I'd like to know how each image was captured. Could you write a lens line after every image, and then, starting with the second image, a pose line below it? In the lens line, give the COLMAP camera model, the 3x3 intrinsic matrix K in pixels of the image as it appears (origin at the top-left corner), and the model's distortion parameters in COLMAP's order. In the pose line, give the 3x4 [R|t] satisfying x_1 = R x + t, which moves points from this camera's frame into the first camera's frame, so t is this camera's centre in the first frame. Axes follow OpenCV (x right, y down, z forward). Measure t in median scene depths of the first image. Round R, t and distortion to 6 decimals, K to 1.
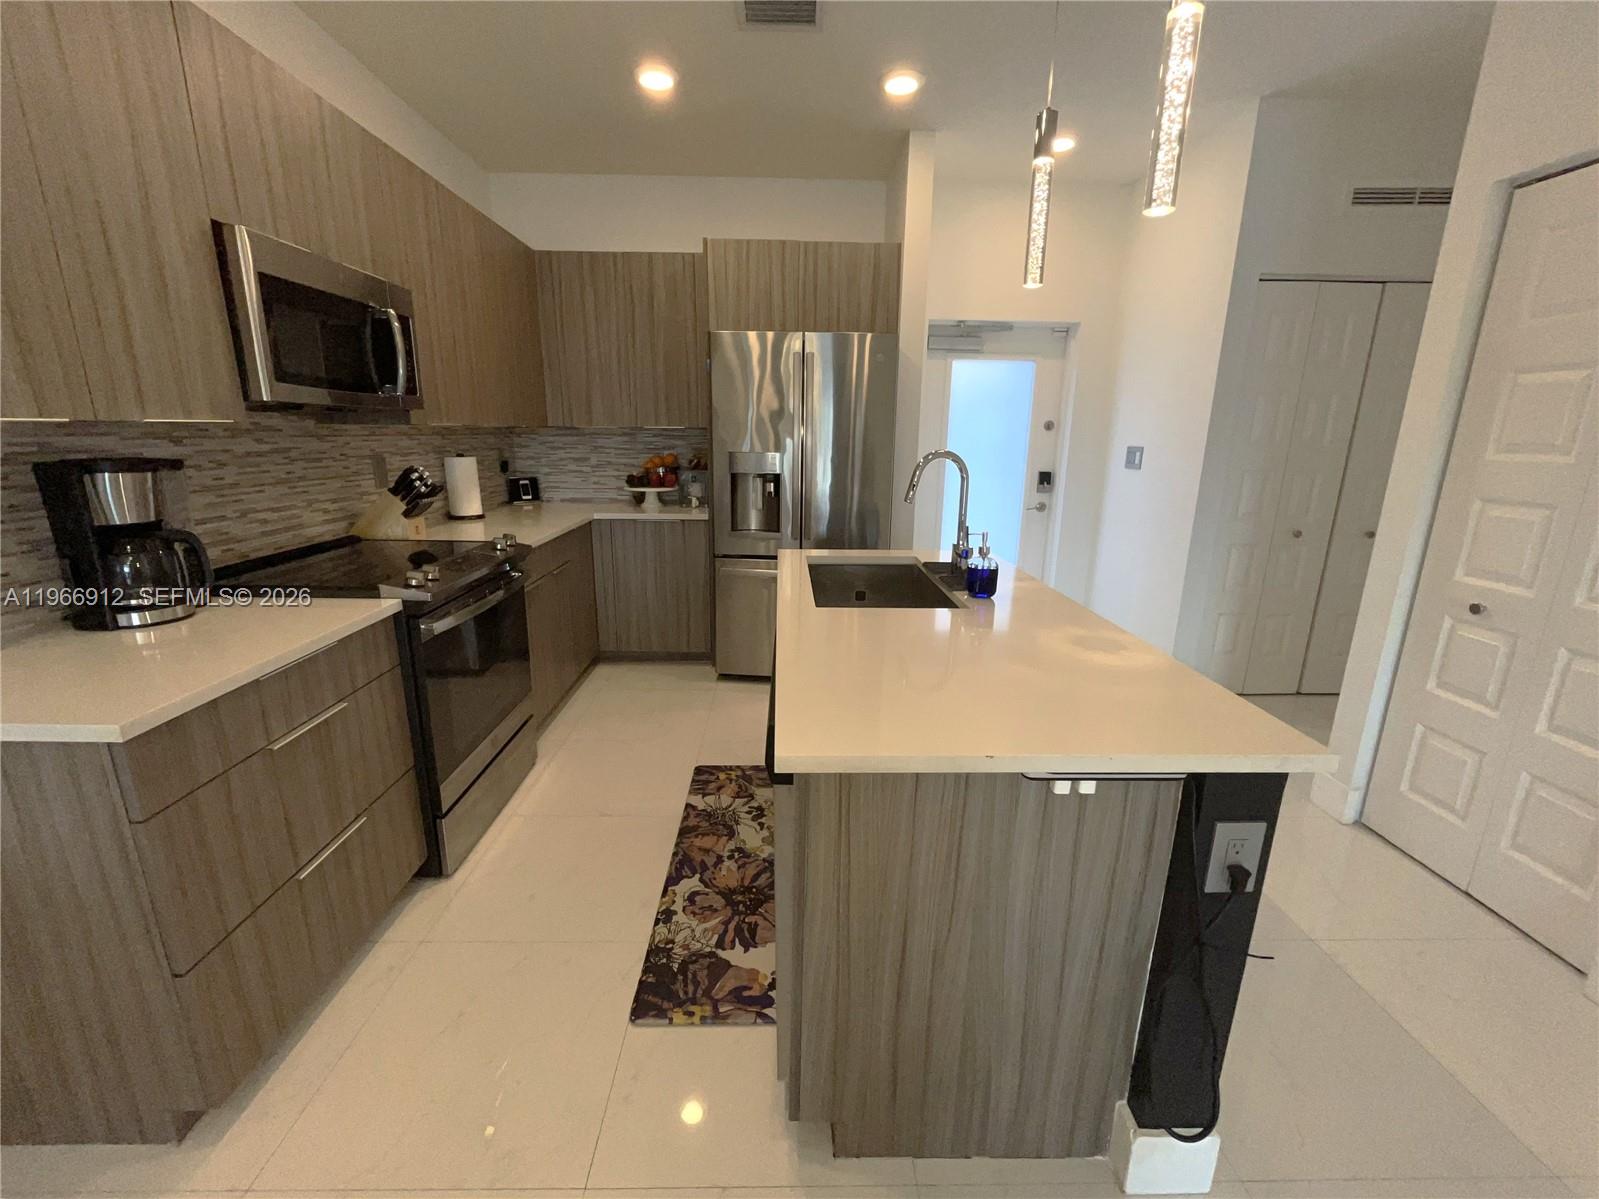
lens RADIAL K [[688.4, 0, 799.8], [0, 688.4, 606.6], [0, 0, 1]] dist [0.000764, -0.000217]
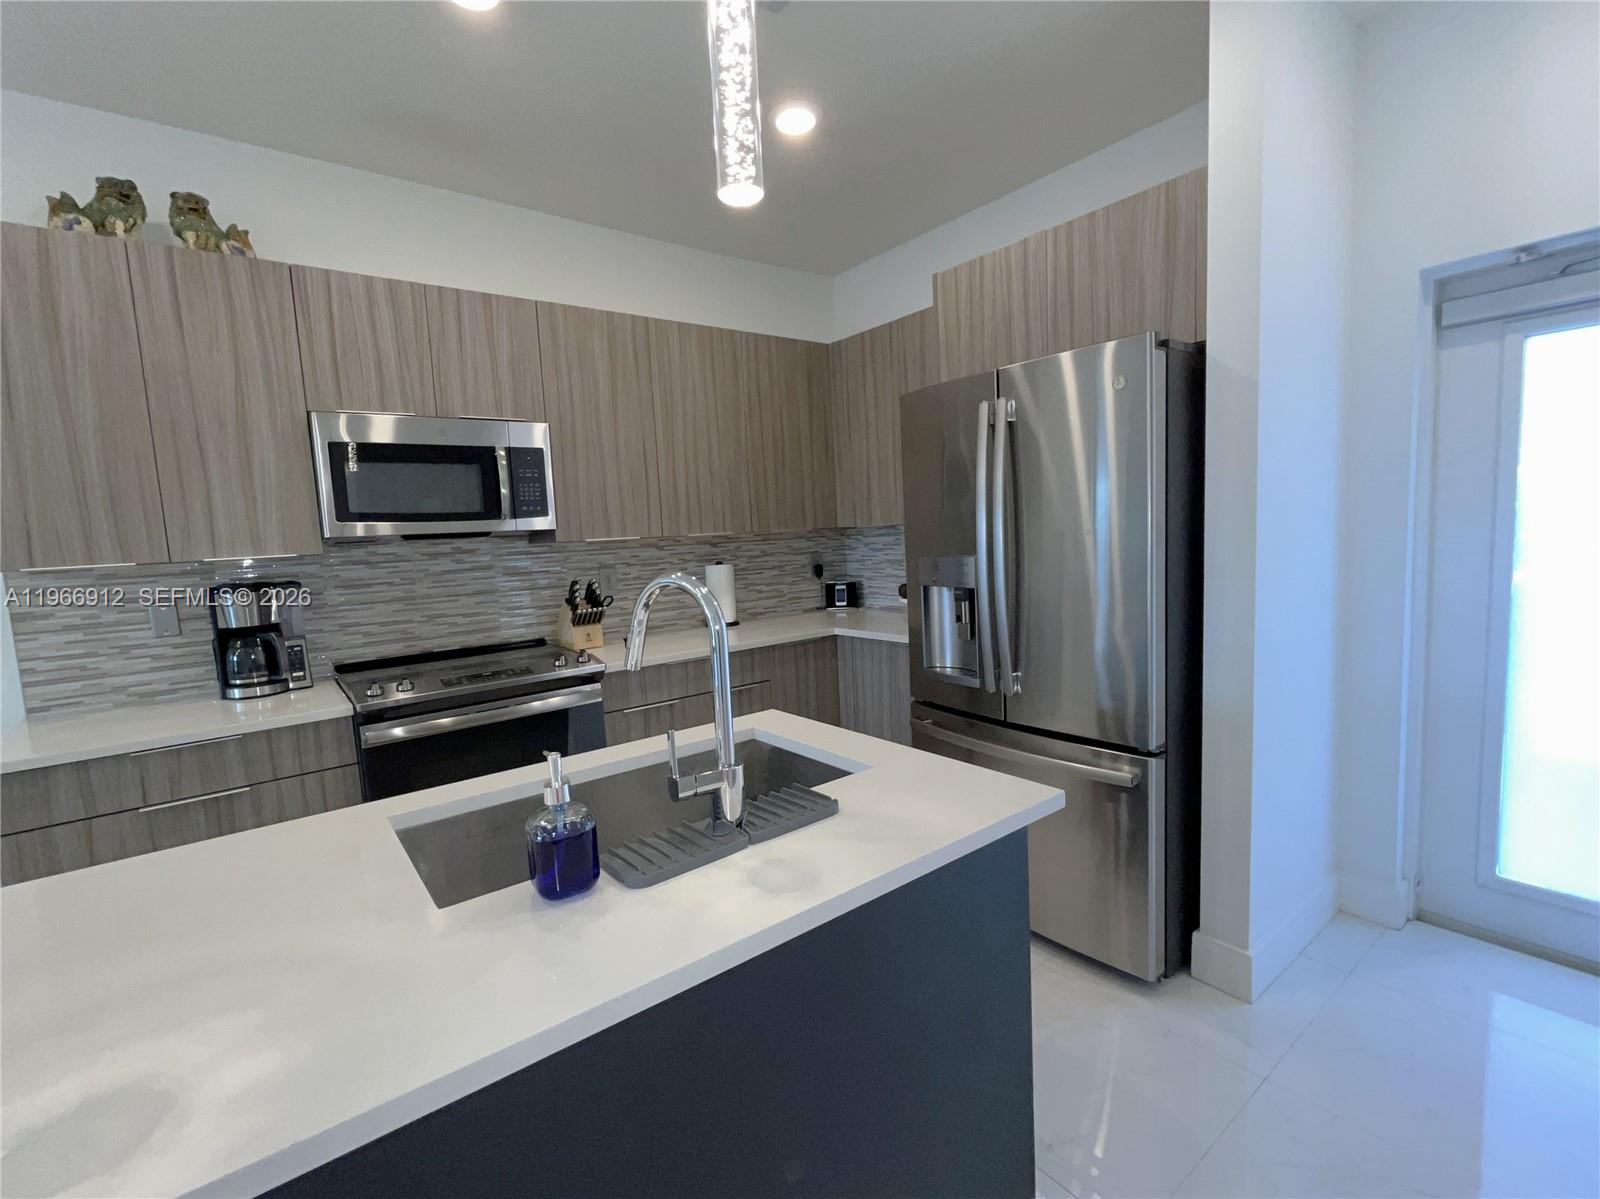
lens RADIAL K [[735.4, 0, 791.5], [0, 735.4, 597.8], [0, 0, 1]] dist [0.000006, -0.000299]
pose [[0.577540, 0.033236, -0.815686, 0.427547], [-0.146613, 0.987148, -0.063586, -0.114010], [0.803089, 0.156313, 0.574990, 0.464430]]
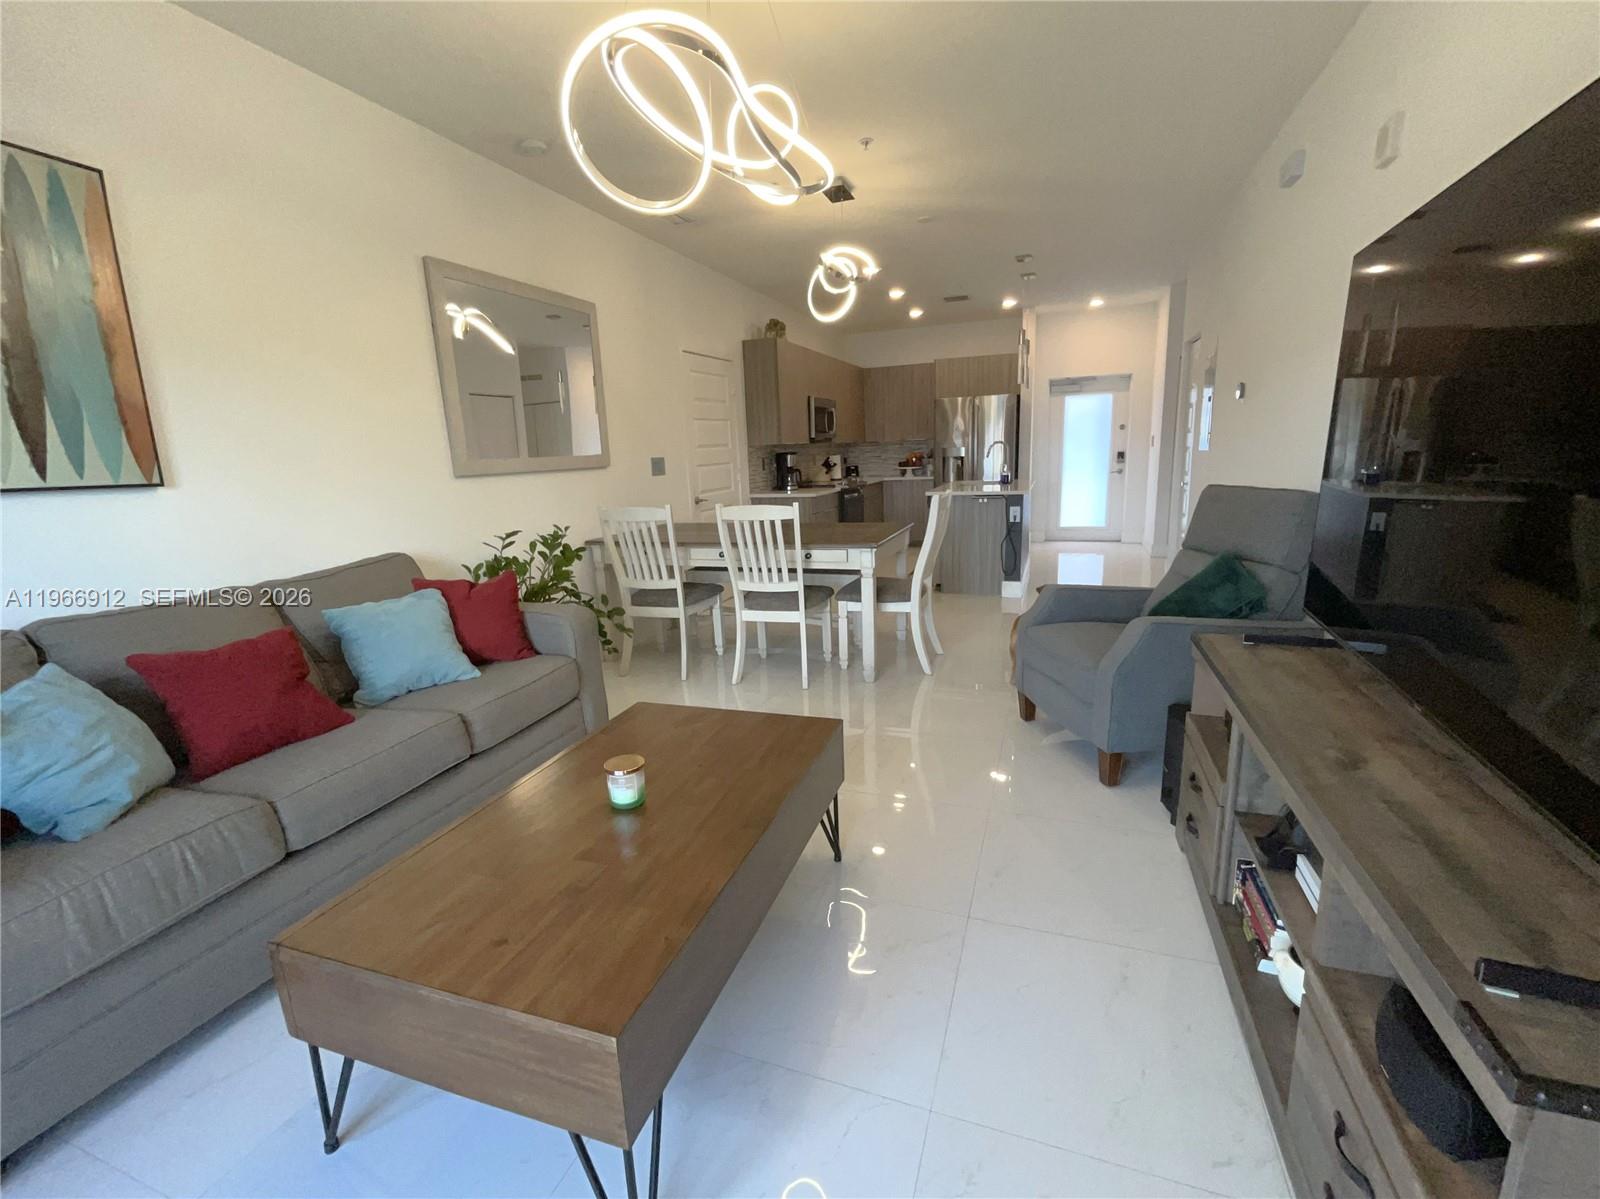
lens RADIAL K [[735.4, 0, 791.5], [0, 735.4, 597.8], [0, 0, 1]] dist [0.000006, -0.000299]
pose [[0.929543, 0.022282, -0.368039, 0.349838], [-0.039556, 0.998438, -0.039456, 0.399591], [0.366585, 0.051234, 0.928973, -1.475214]]
